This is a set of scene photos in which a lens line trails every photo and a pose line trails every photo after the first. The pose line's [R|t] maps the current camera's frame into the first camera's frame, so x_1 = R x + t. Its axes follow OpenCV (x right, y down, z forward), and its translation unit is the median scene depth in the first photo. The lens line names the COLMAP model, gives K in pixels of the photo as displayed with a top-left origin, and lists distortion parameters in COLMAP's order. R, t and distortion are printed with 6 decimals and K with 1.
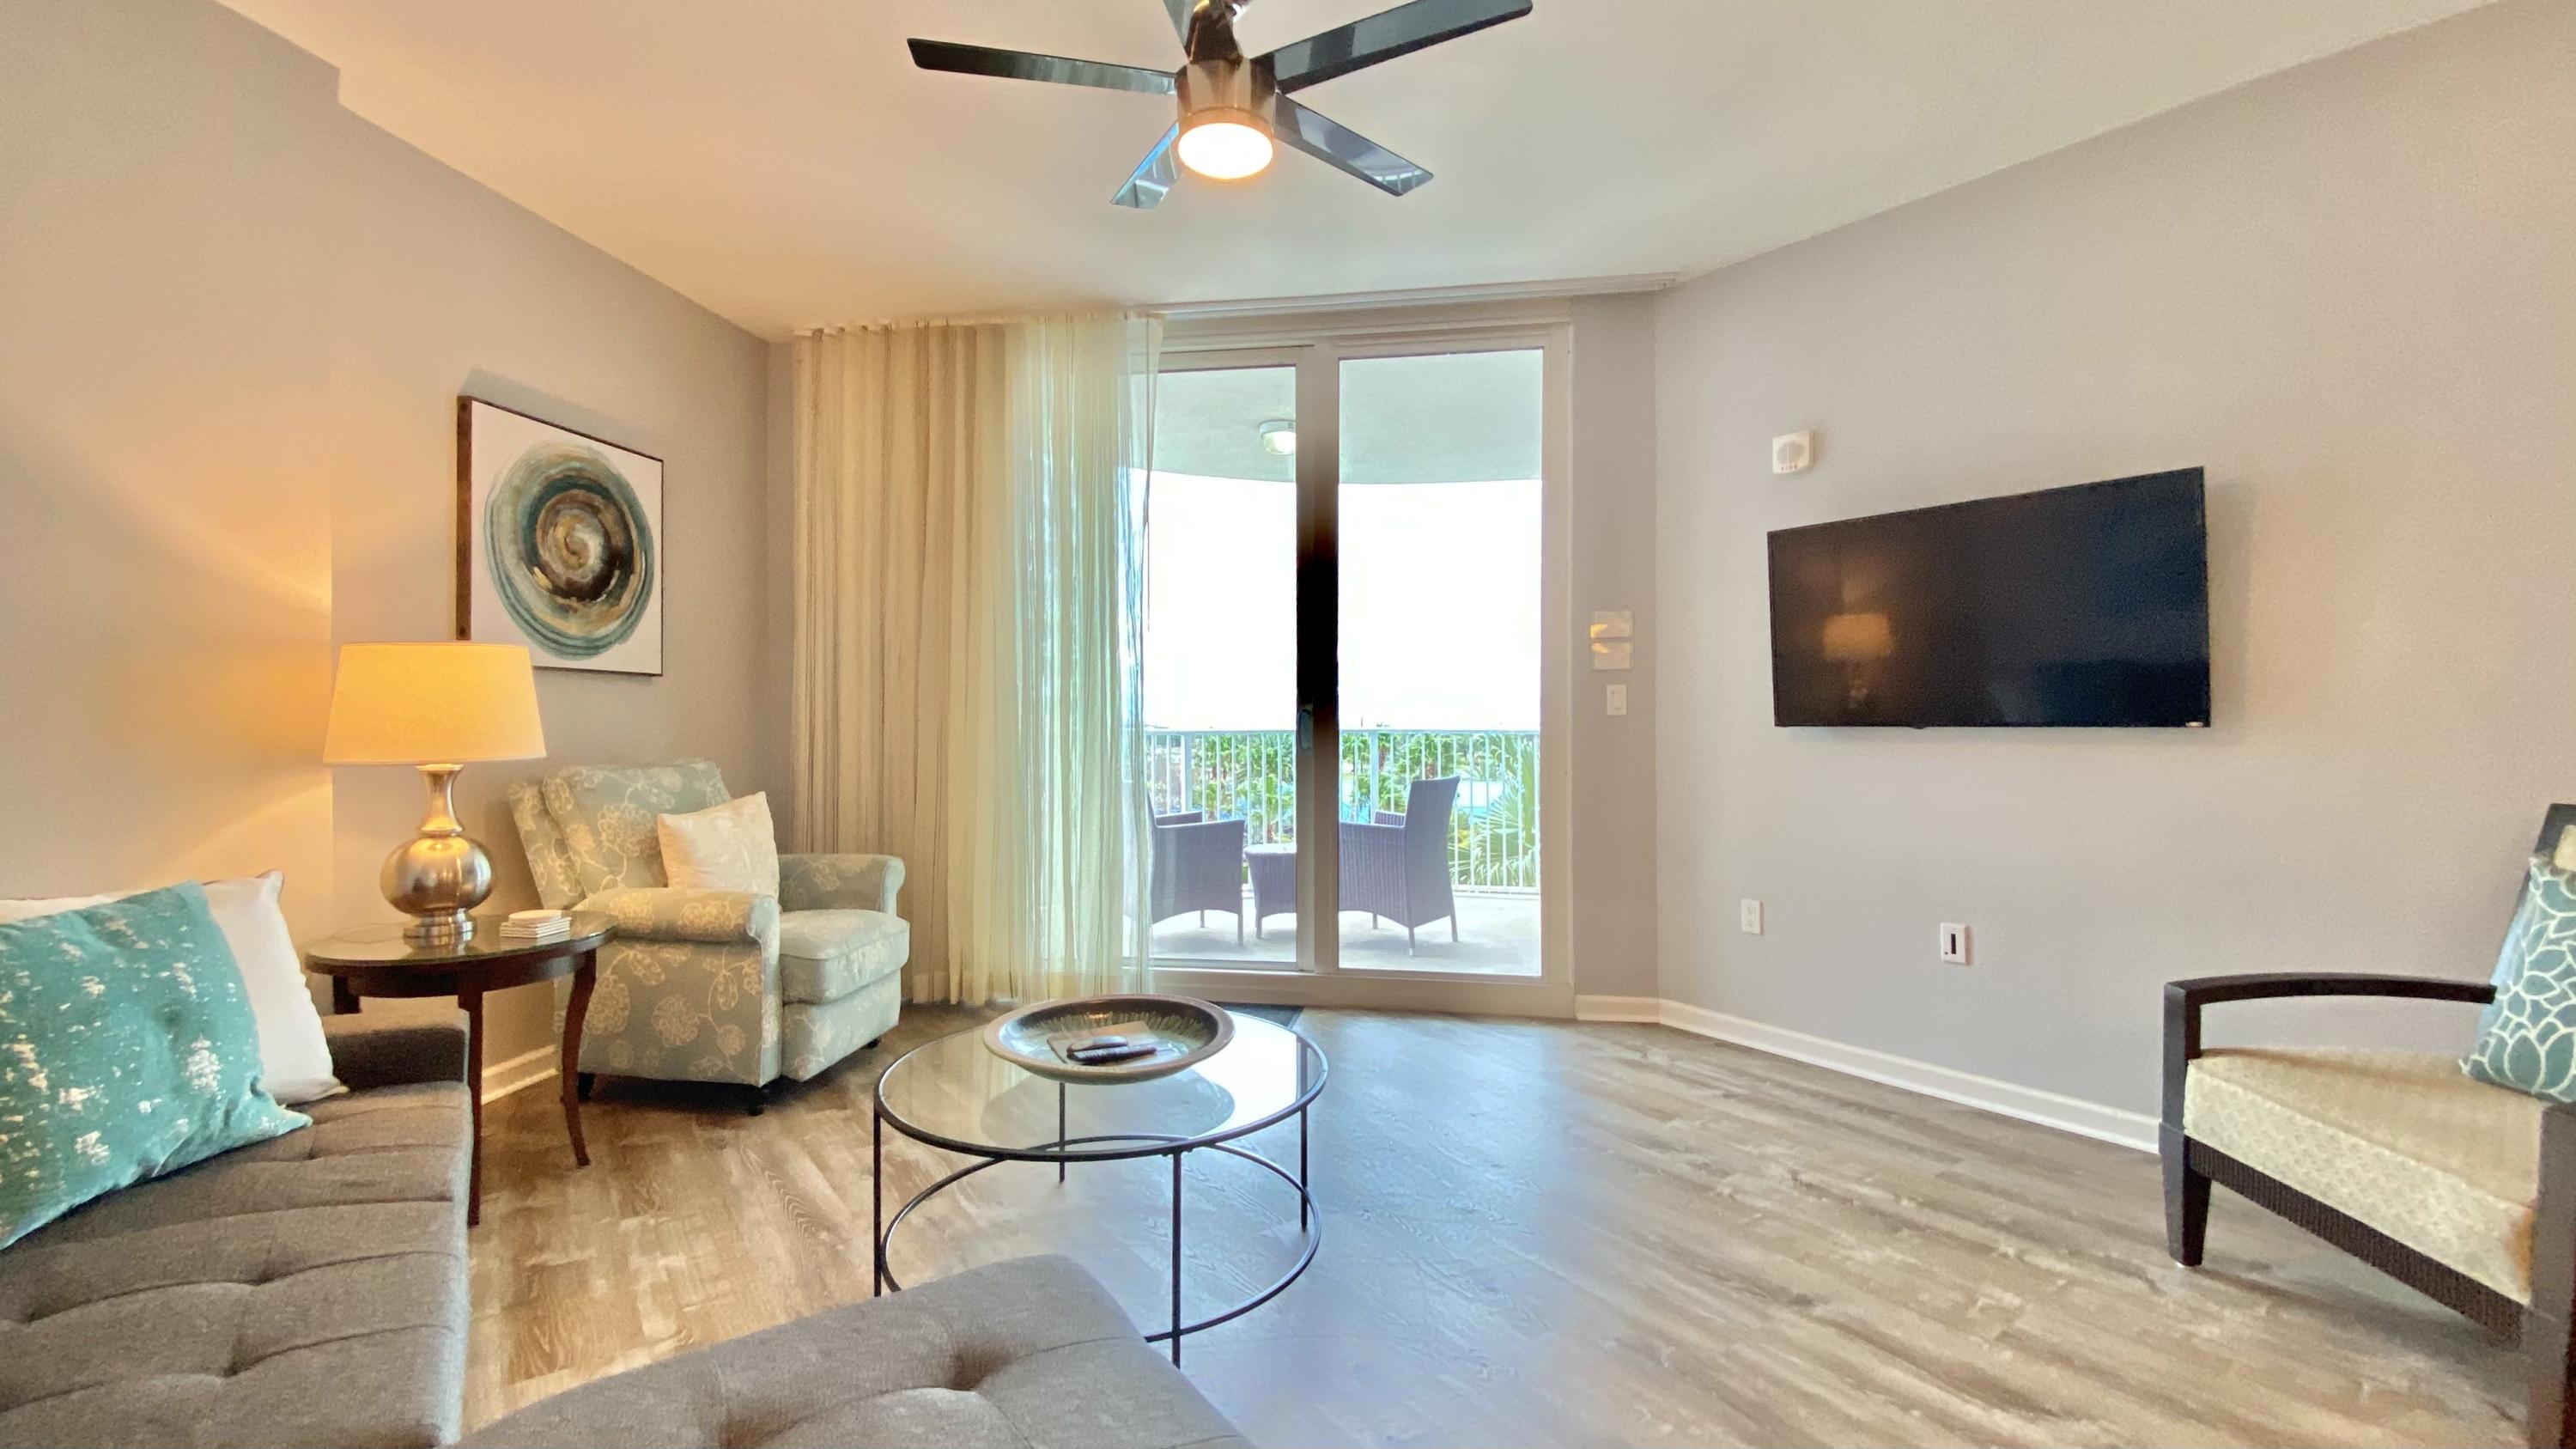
lens RADIAL K [[1071.8, 0, 1280.5], [0, 1071.8, 720.8], [0, 0, 1]] dist [0.021741, -0.019523]
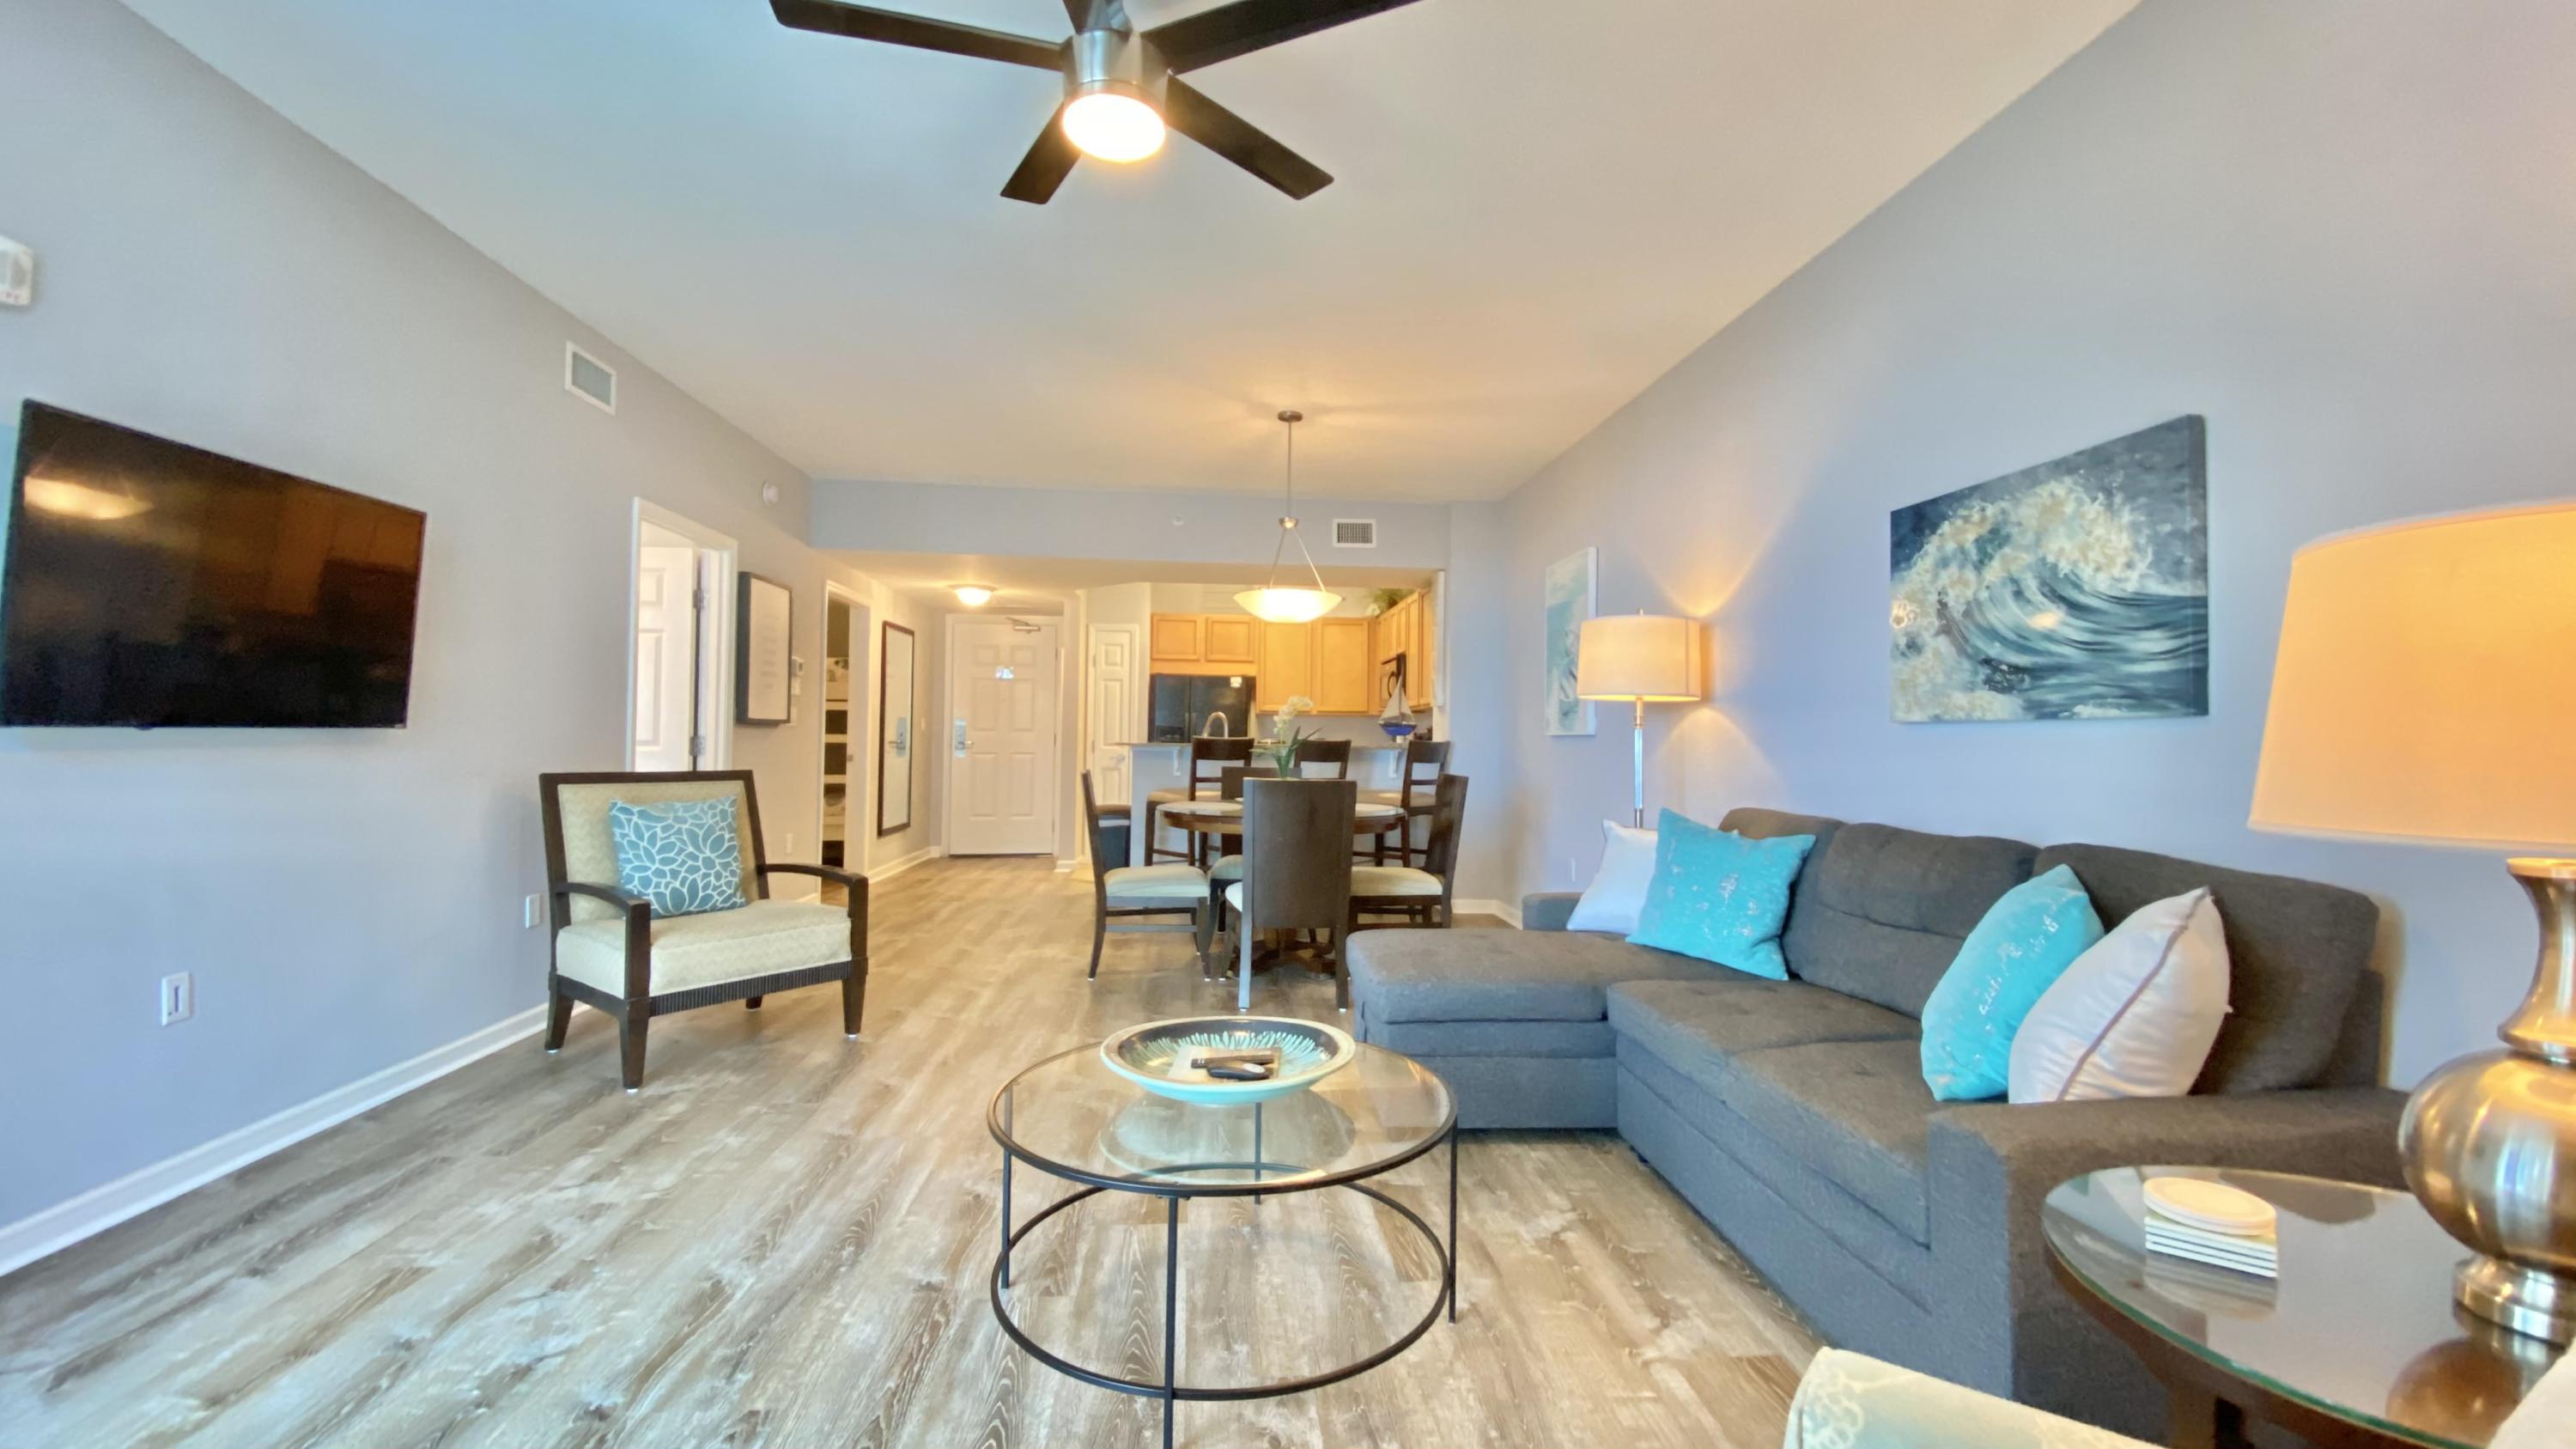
lens RADIAL K [[1037.9, 0, 1286.0], [0, 1037.9, 717.4], [0, 0, 1]] dist [0.045914, -0.034135]
pose [[-0.856285, -0.000342, 0.516504, -0.480050], [-0.010305, 0.999812, -0.016423, 0.001762], [-0.516401, -0.019385, -0.856127, 1.239048]]
